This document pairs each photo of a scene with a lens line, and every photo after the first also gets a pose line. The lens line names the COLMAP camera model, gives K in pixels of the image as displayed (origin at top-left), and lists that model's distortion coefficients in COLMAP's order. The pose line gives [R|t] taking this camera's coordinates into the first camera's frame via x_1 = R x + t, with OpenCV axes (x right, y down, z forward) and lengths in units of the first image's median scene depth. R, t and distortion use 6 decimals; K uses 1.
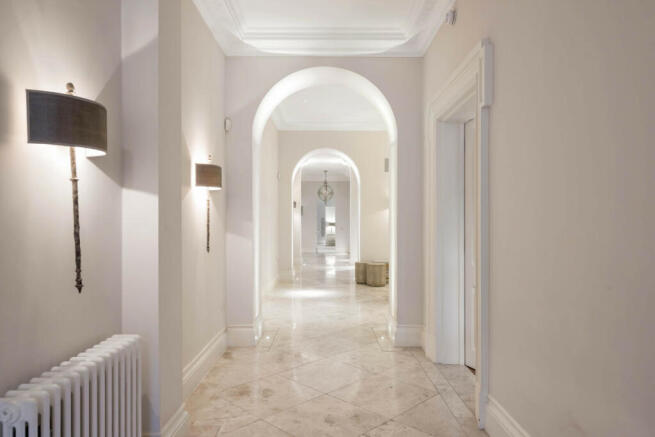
lens RADIAL K [[452.9, 0, 327.1], [0, 452.9, 219.3], [0, 0, 1]] dist [0.000734, 0.000010]
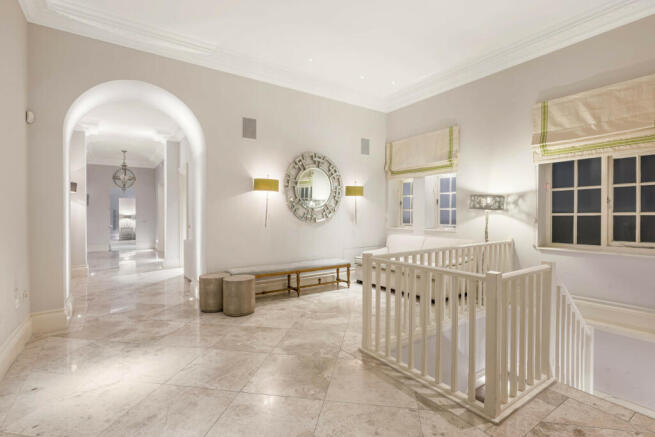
lens RADIAL K [[307.1, 0, 332.1], [0, 307.1, 215.9], [0, 0, 1]] dist [0.003196, 0.000237]
pose [[0.815050, -0.002965, 0.579384, -0.019342], [-0.001850, 0.999968, 0.007720, 0.004724], [-0.579388, -0.007364, 0.815018, 0.333092]]
